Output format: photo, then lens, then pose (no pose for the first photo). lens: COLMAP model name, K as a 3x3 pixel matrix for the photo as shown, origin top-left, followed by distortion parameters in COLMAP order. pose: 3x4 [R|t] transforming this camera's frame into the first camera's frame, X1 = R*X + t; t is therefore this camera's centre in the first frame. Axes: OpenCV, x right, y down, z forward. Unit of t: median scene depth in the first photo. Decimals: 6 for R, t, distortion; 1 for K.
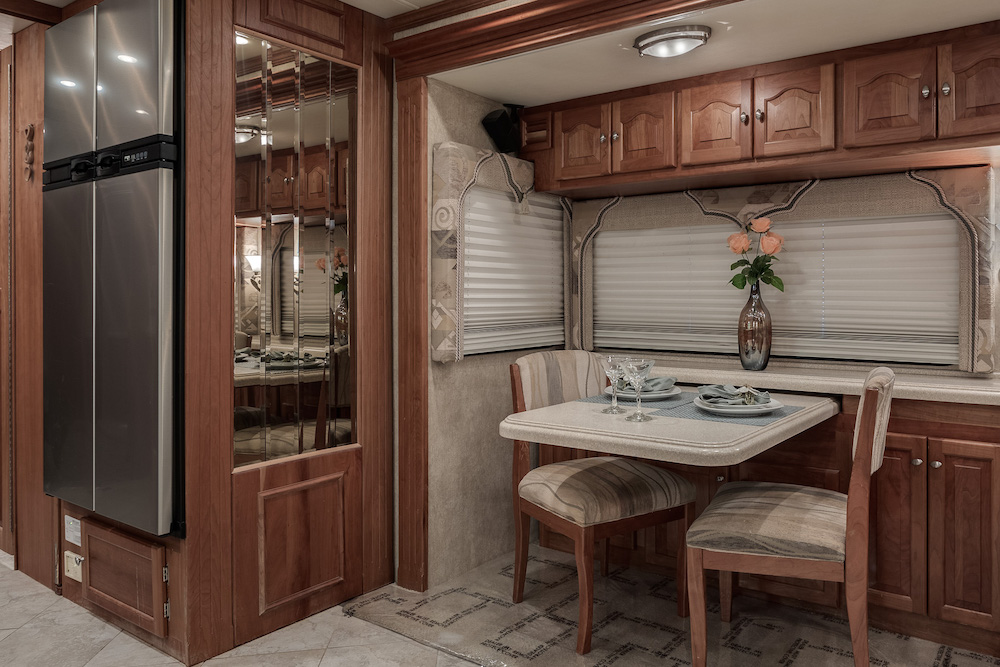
lens RADIAL K [[704.1, 0, 629.5], [0, 704.1, 295.1], [0, 0, 1]] dist [-0.005274, -0.000658]
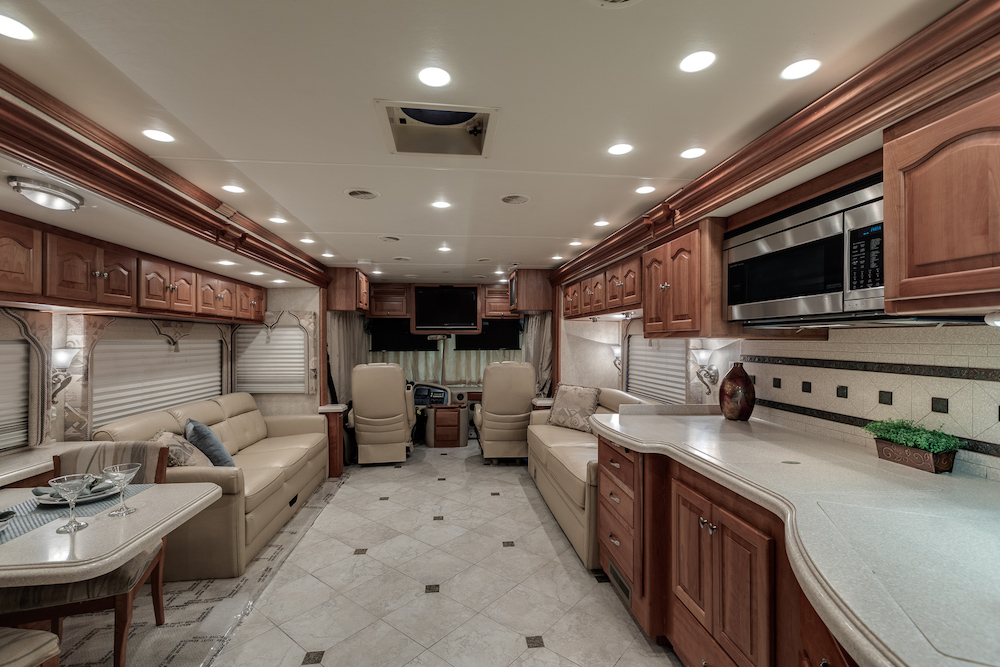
lens RADIAL K [[448.6, 0, 500.3], [0, 448.6, 335.1], [0, 0, 1]] dist [0.001664, -0.000126]
pose [[-0.628794, 0.009949, 0.777508, -0.804255], [-0.000206, 0.999916, -0.012961, -0.104550], [-0.777572, -0.008310, -0.628739, 0.743180]]
